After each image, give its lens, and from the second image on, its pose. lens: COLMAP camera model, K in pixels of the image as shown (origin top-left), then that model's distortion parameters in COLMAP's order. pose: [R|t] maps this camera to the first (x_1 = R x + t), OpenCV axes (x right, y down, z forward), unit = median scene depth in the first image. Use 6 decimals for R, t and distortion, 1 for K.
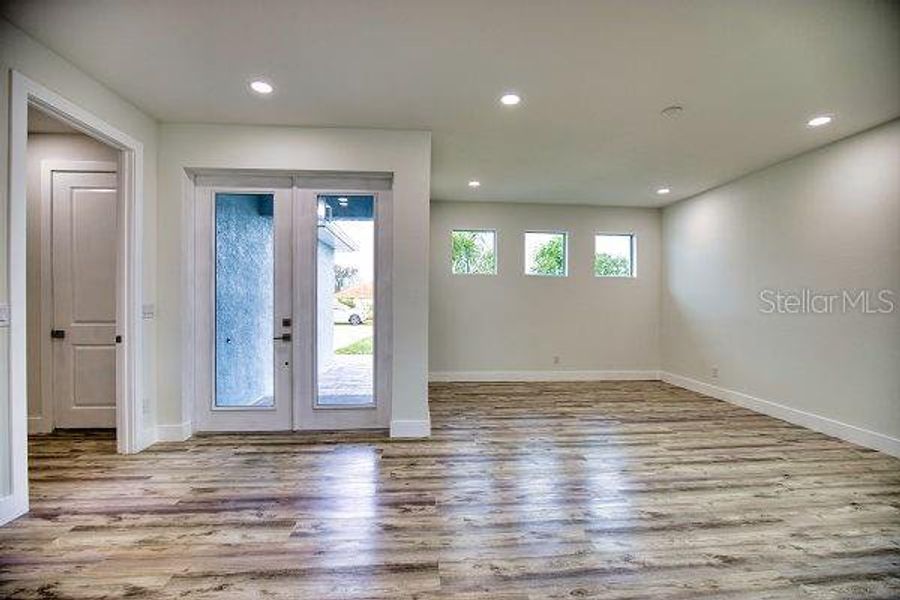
lens RADIAL K [[411.0, 0, 454.1], [0, 411.0, 305.2], [0, 0, 1]] dist [-0.035052, 0.006368]
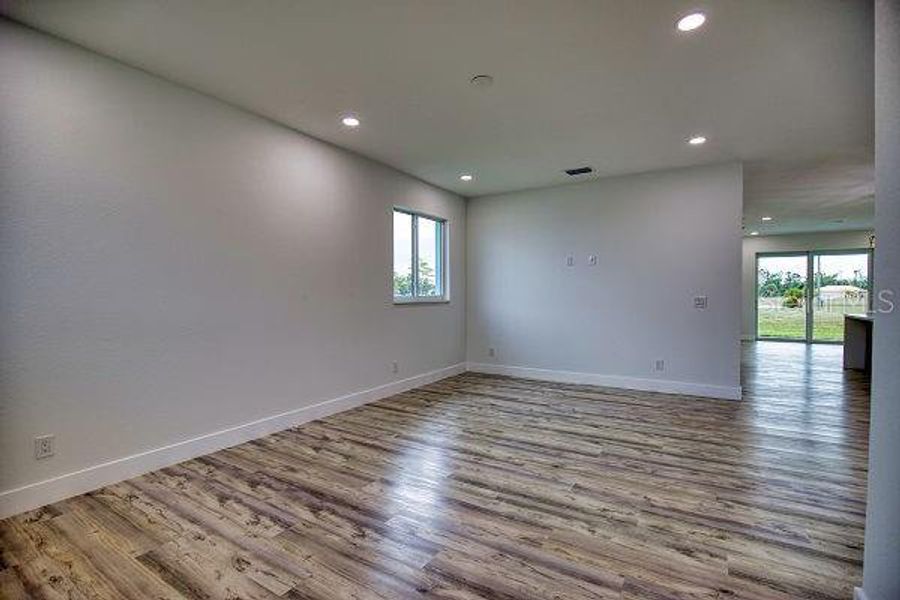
lens RADIAL K [[416.4, 0, 448.4], [0, 416.4, 302.5], [0, 0, 1]] dist [-0.033777, 0.001149]
pose [[-0.799661, -0.020280, 0.600109, 0.034274], [-0.000667, 0.999459, 0.032886, -0.016007], [-0.600451, 0.025898, -0.799242, 1.674690]]
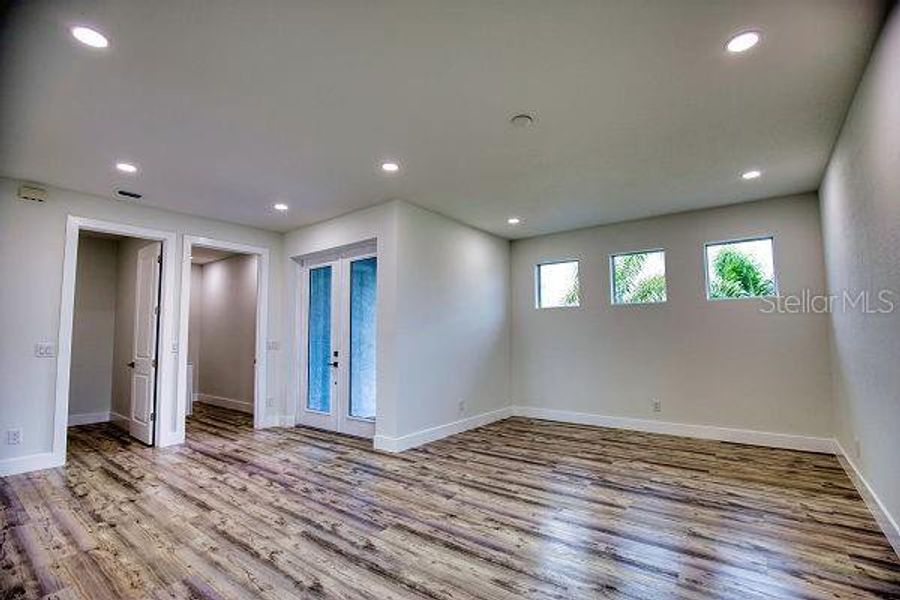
lens RADIAL K [[411.0, 0, 454.1], [0, 411.0, 305.2], [0, 0, 1]] dist [-0.035052, 0.006368]
pose [[0.739059, -0.065354, -0.670463, 0.941321], [0.009834, 0.996223, -0.086267, 0.001388], [0.673569, 0.057164, 0.736910, 0.241059]]
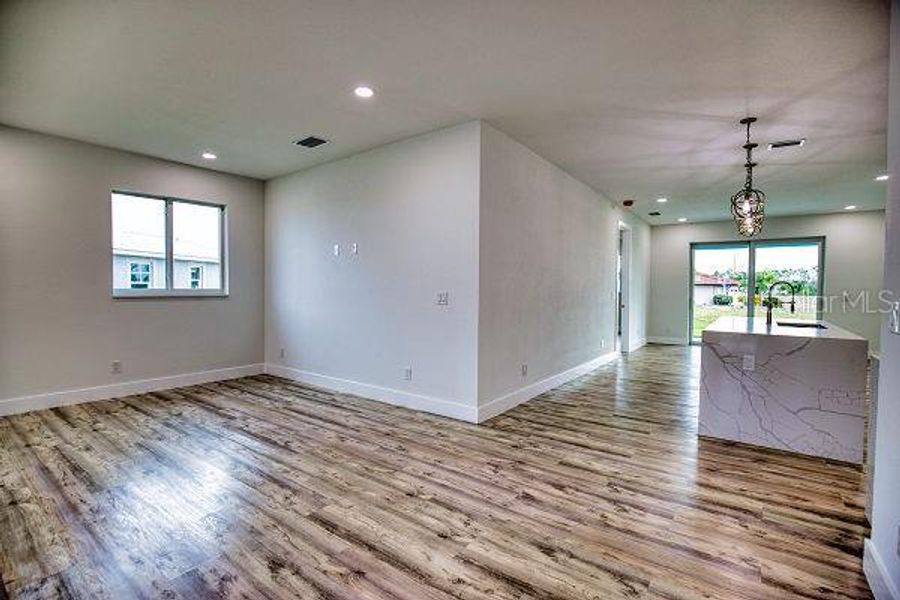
lens RADIAL K [[416.4, 0, 448.4], [0, 416.4, 302.5], [0, 0, 1]] dist [-0.033777, 0.001149]
pose [[-0.745560, -0.035307, 0.665502, -0.600755], [-0.007553, 0.998979, 0.044538, -0.013584], [-0.666395, 0.028179, -0.745066, 0.868668]]
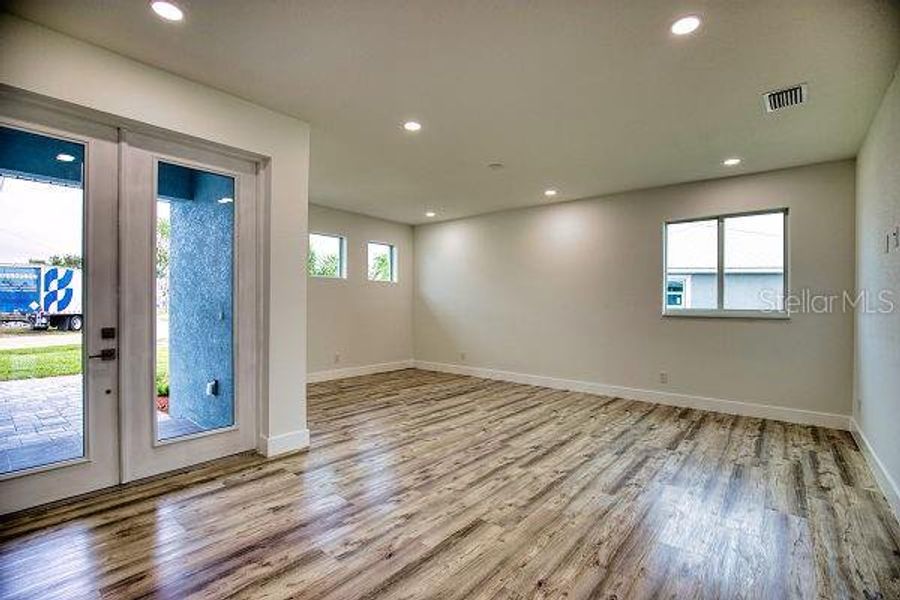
lens RADIAL K [[411.0, 0, 454.1], [0, 411.0, 305.2], [0, 0, 1]] dist [-0.035052, 0.006368]
pose [[0.702943, -0.002186, 0.711243, -0.530908], [0.001820, 0.999998, 0.001274, -0.005501], [-0.711244, 0.000399, 0.702945, 0.103179]]
